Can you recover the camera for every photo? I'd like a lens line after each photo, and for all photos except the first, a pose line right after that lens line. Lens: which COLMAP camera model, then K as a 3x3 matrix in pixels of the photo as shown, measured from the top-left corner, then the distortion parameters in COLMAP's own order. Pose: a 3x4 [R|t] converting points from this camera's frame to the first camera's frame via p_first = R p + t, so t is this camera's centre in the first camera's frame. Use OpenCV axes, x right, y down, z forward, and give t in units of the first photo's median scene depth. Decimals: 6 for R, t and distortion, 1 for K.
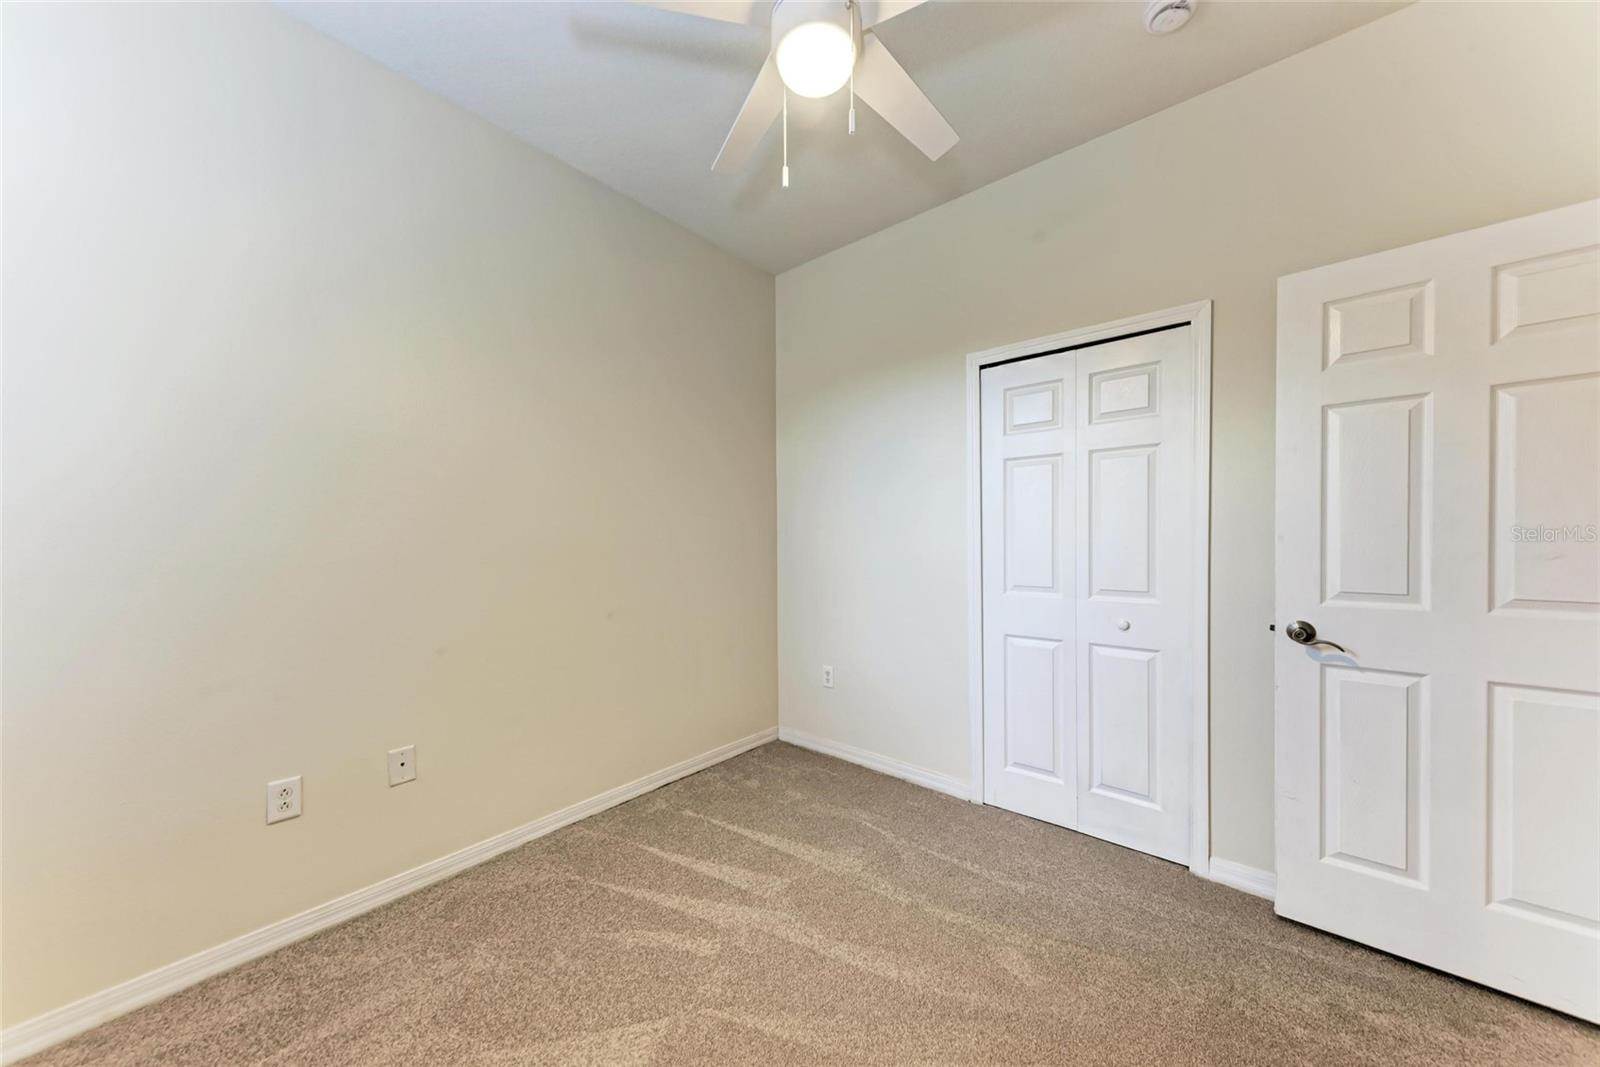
lens RADIAL K [[551.2, 0, 807.8], [0, 551.2, 529.7], [0, 0, 1]] dist [0.012127, -0.003640]
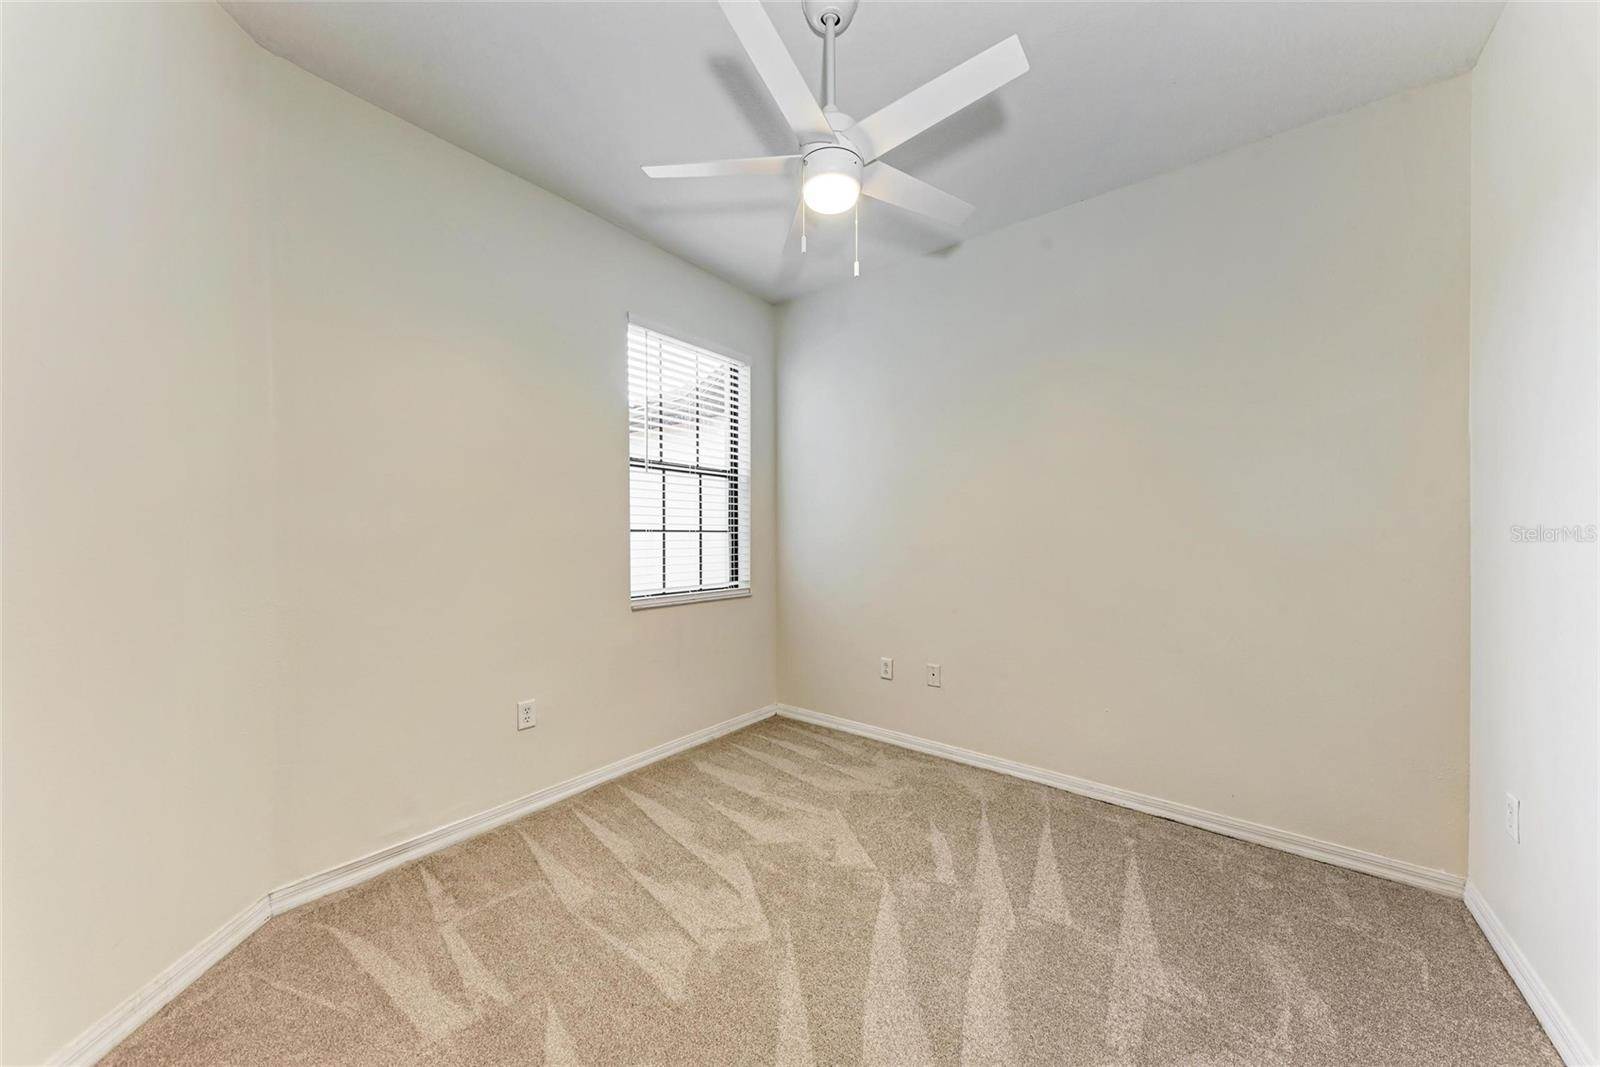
lens RADIAL K [[551.2, 0, 801.7], [0, 551.2, 532.9], [0, 0, 1]] dist [0.012127, -0.003640]
pose [[0.036257, 0.007291, -0.999316, 0.789920], [0.008369, 0.999936, 0.007599, -0.008852], [0.999307, -0.008639, 0.036194, 0.504522]]
